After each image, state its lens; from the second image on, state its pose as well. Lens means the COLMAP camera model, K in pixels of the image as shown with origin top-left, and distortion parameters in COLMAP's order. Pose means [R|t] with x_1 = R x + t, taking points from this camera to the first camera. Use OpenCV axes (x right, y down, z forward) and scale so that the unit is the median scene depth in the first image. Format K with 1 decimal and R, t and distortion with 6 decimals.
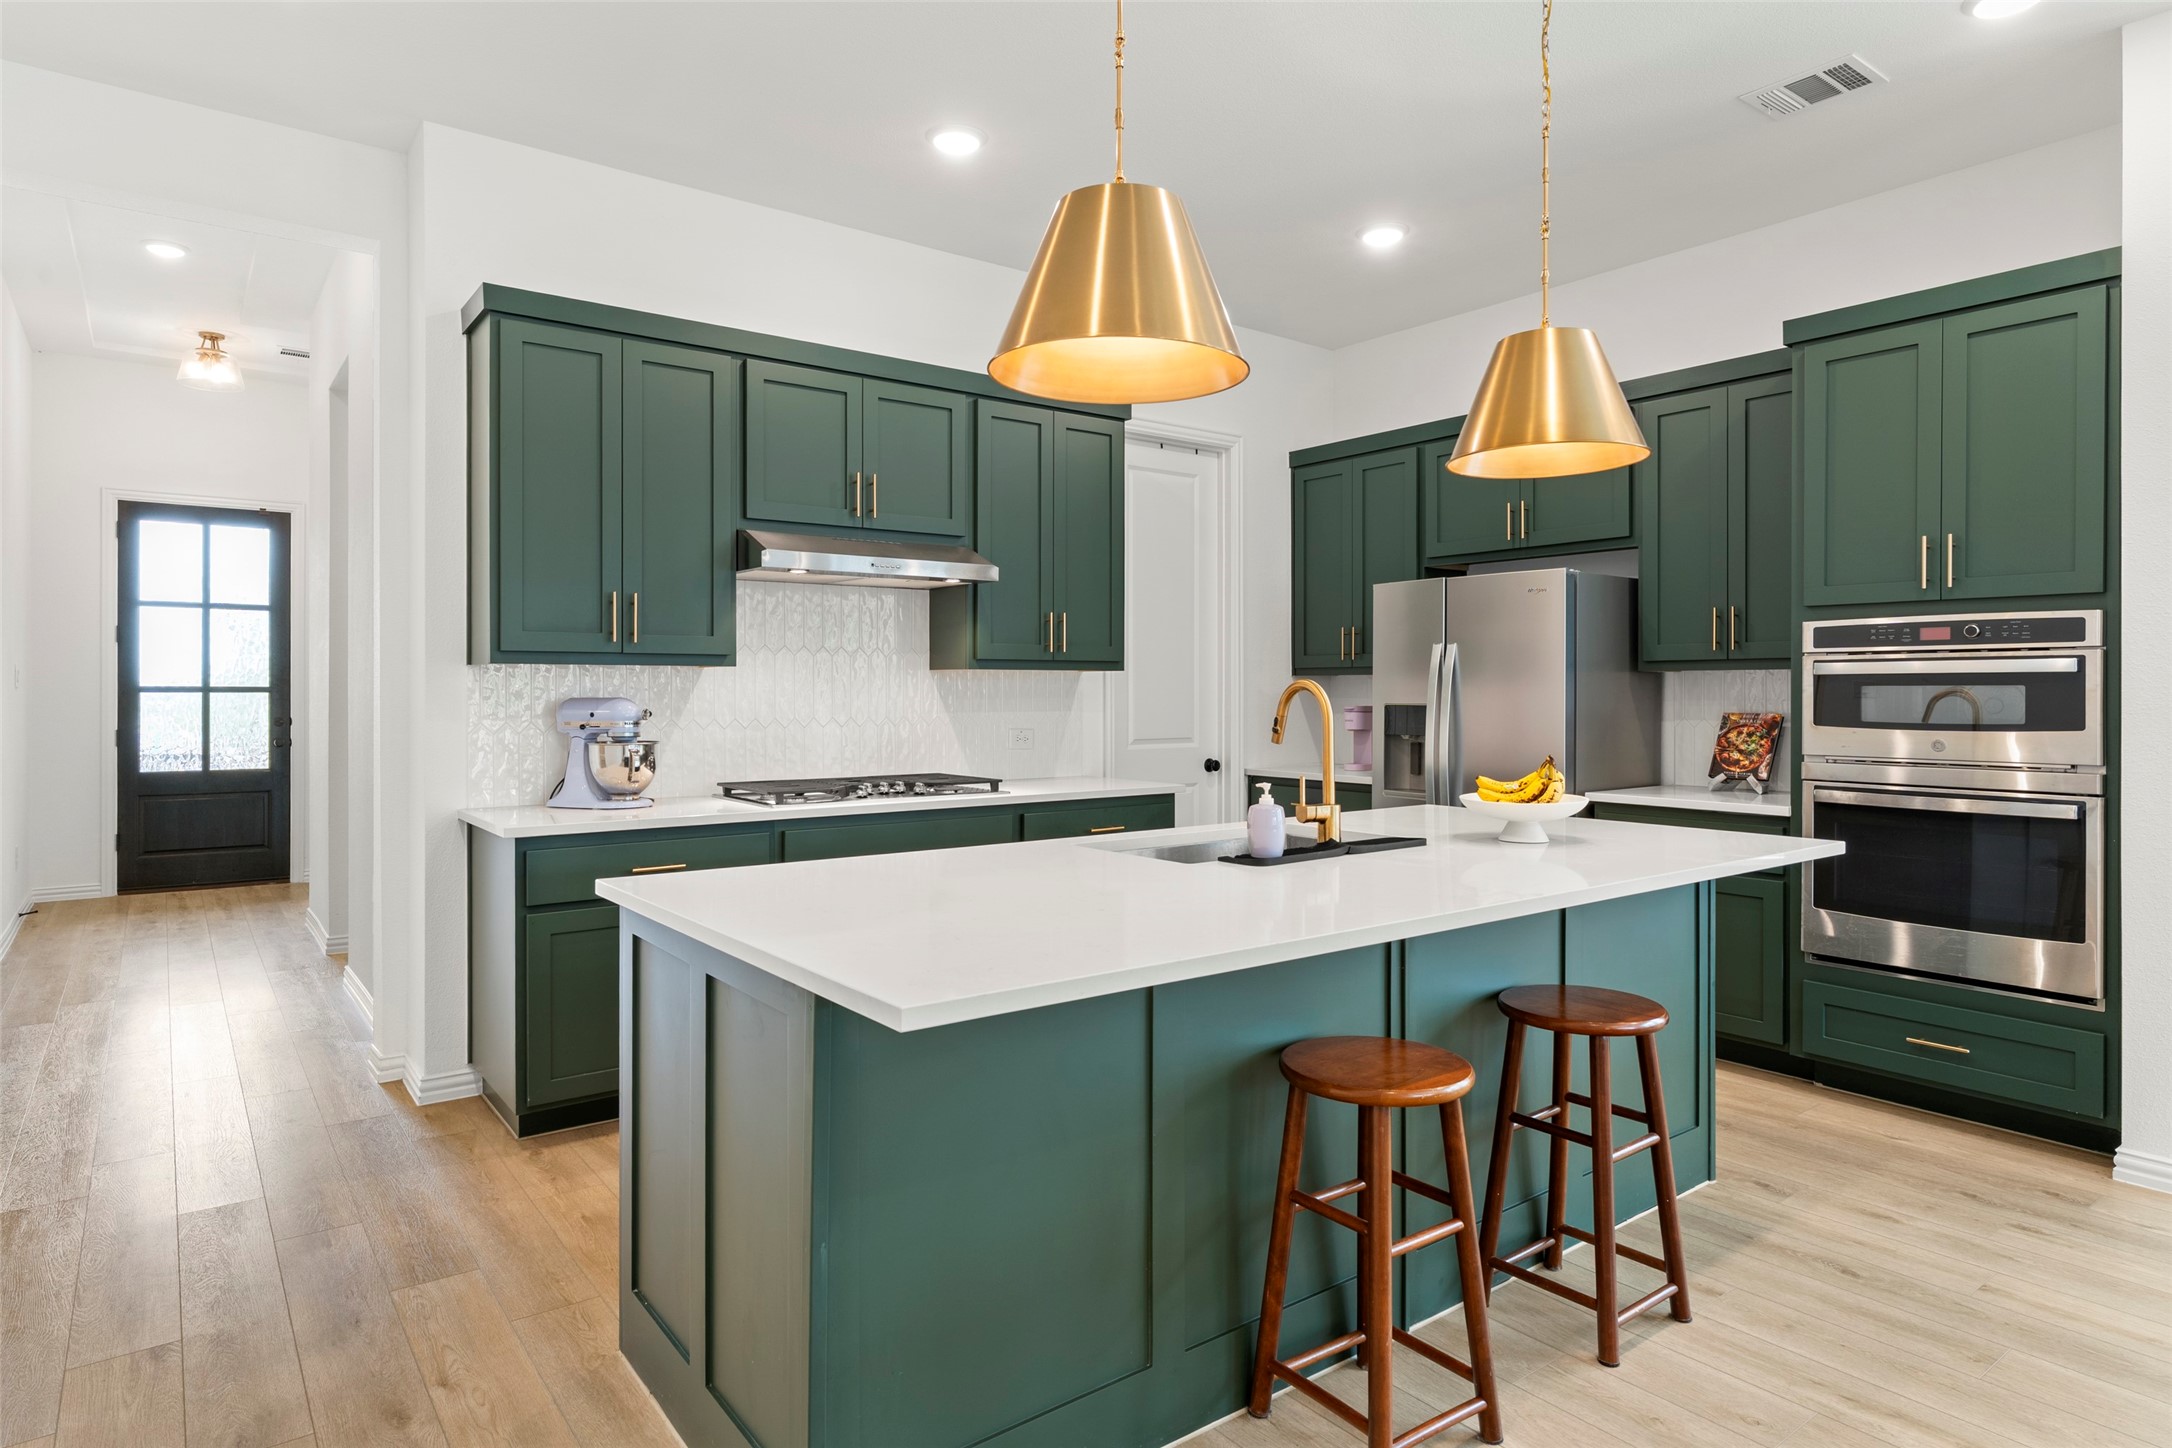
lens RADIAL K [[1224.9, 0, 1086.5], [0, 1224.9, 690.6], [0, 0, 1]] dist [-0.000165, 0.001330]
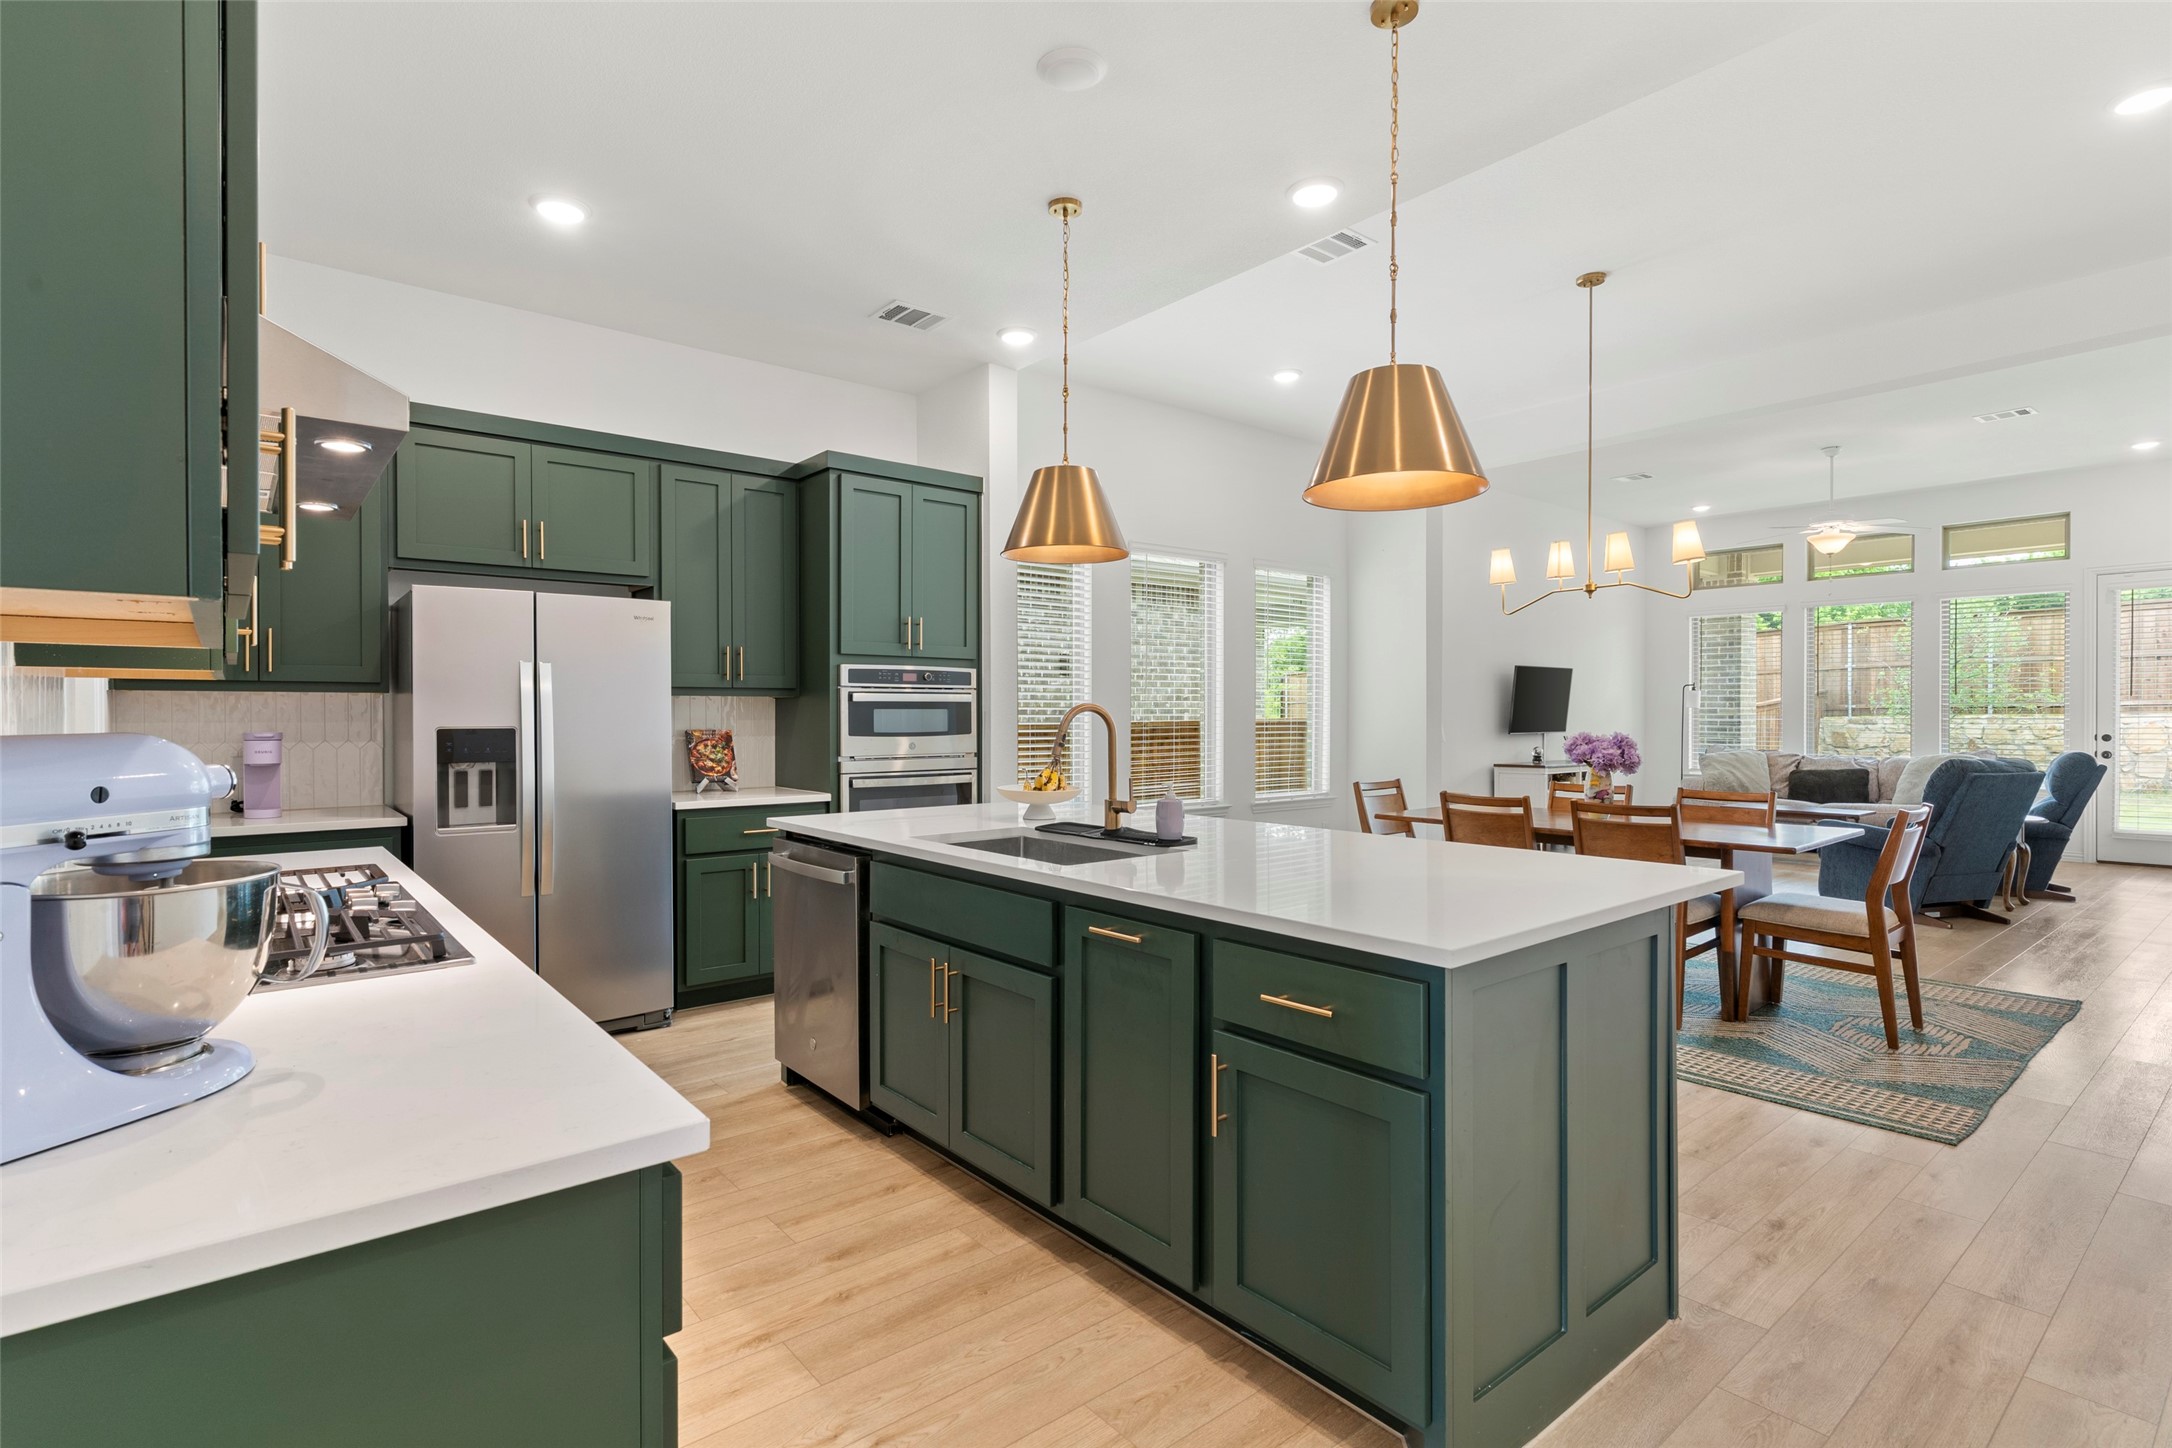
lens RADIAL K [[1033.9, 0, 1062.9], [0, 1033.9, 721.3], [0, 0, 1]] dist [0.000151, 0.000142]
pose [[-0.026105, -0.008327, 0.999625, -0.632958], [0.000893, 0.999965, 0.008353, 0.000714], [-0.999659, 0.001111, -0.026096, 0.762928]]
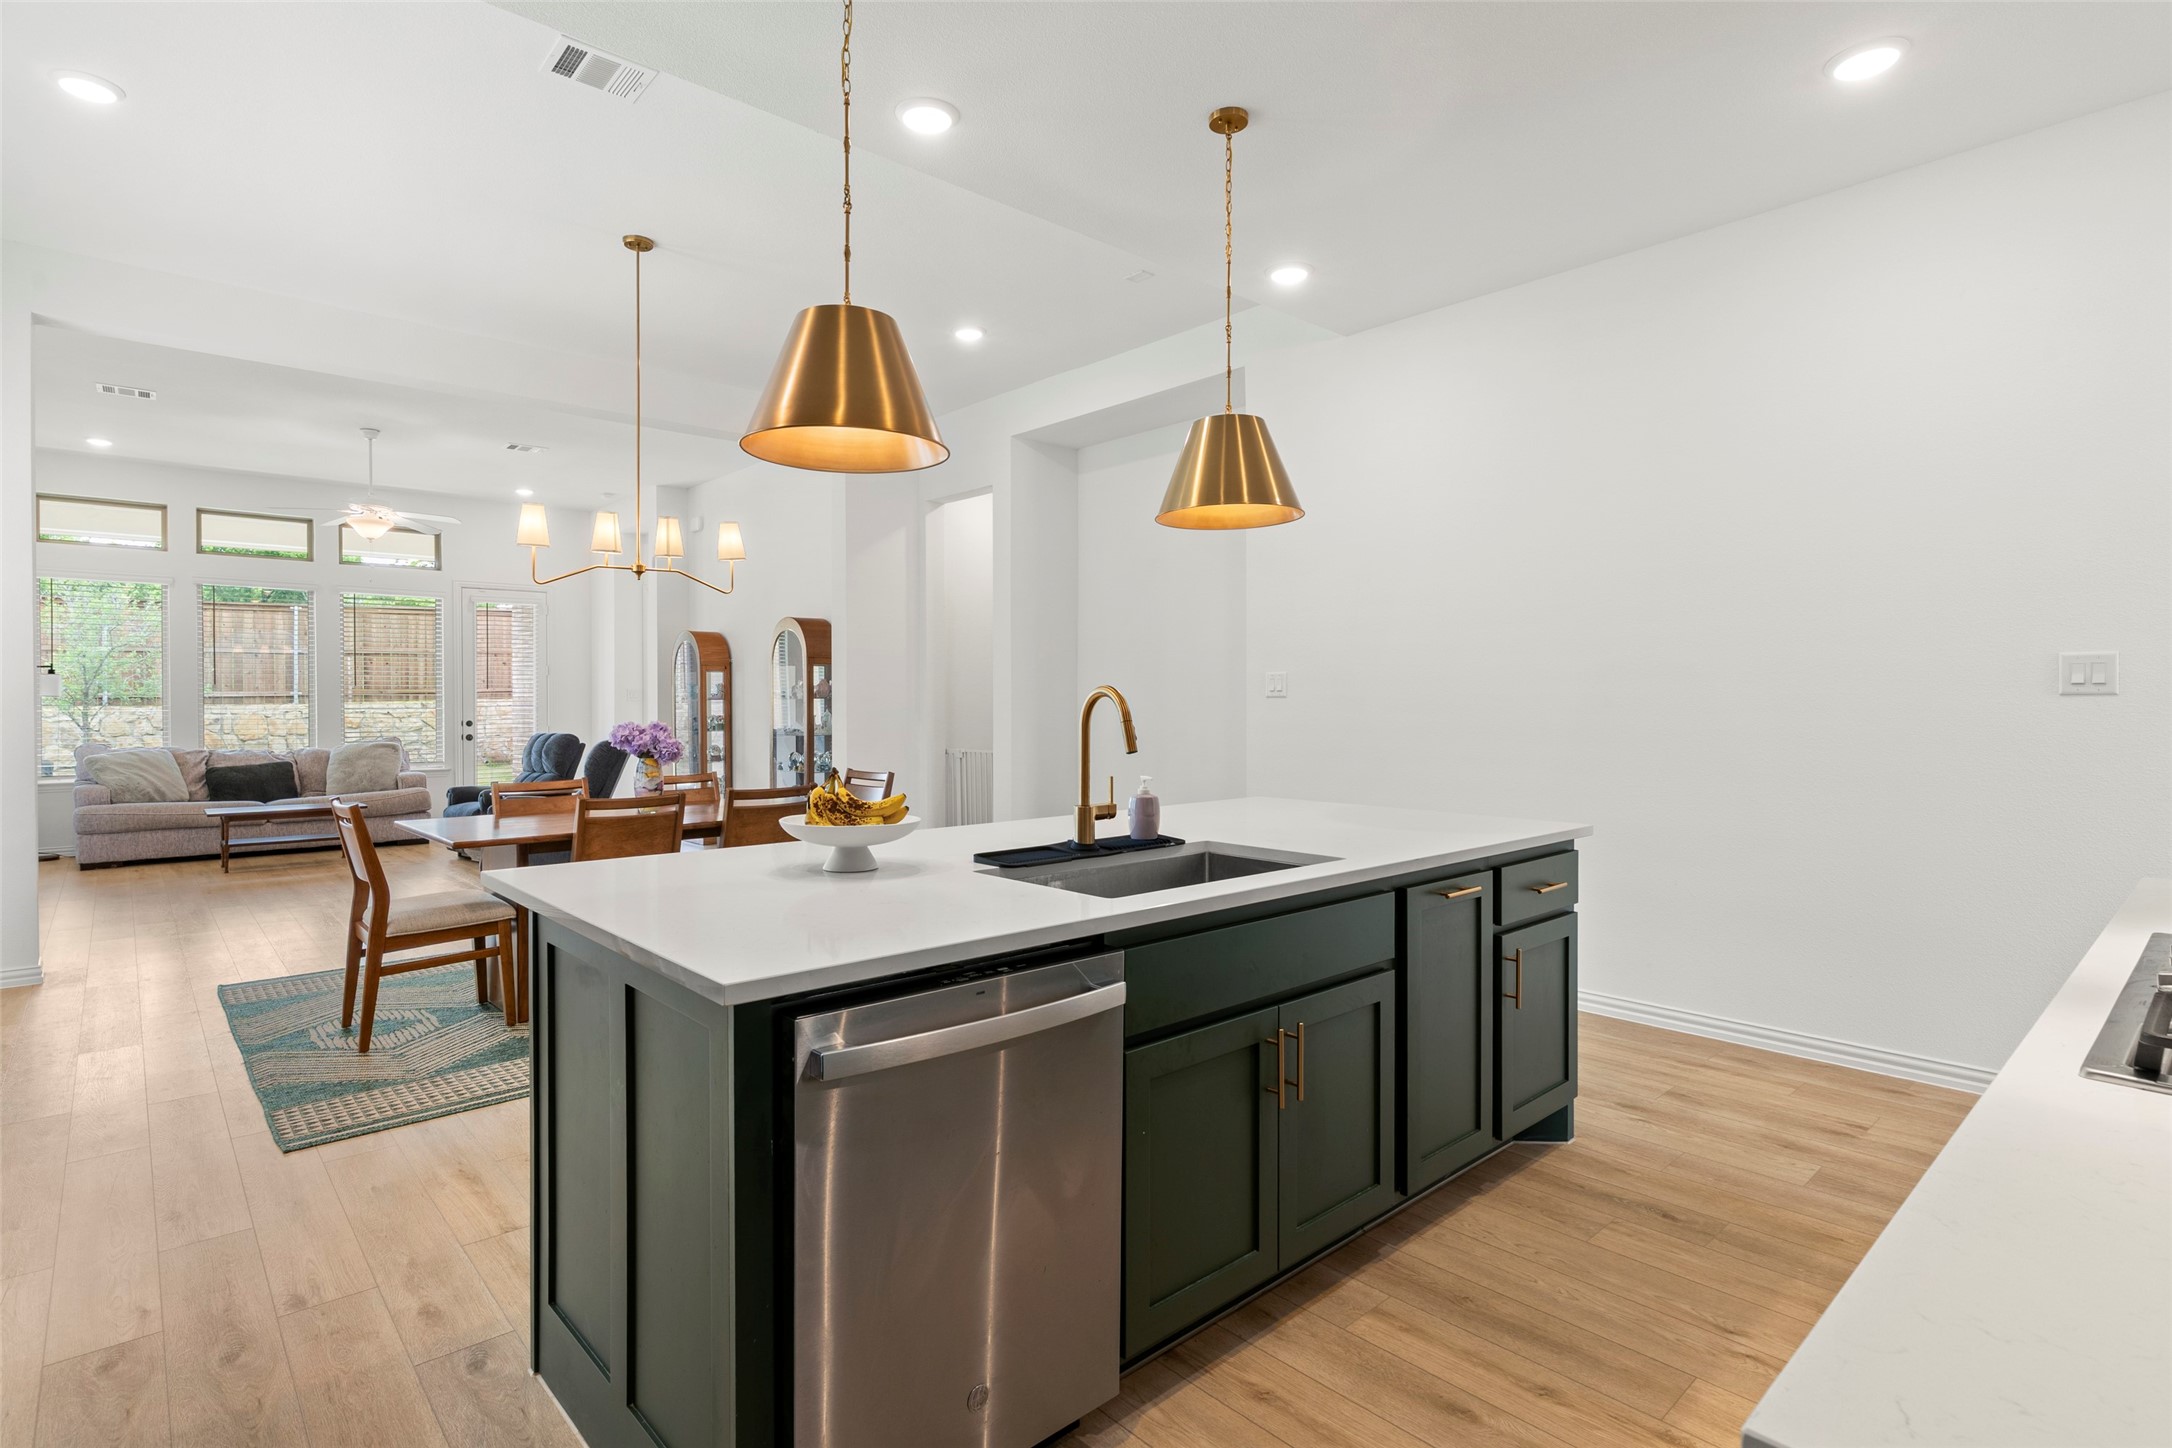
lens RADIAL K [[1077.1, 0, 1061.9], [0, 1077.1, 712.1], [0, 0, 1]] dist [-0.000419, 0.000294]
pose [[-0.997437, 0.002766, -0.071498, 0.198260], [0.002060, 0.999948, 0.009948, 0.002693], [0.071522, 0.009776, -0.997391, 1.349762]]
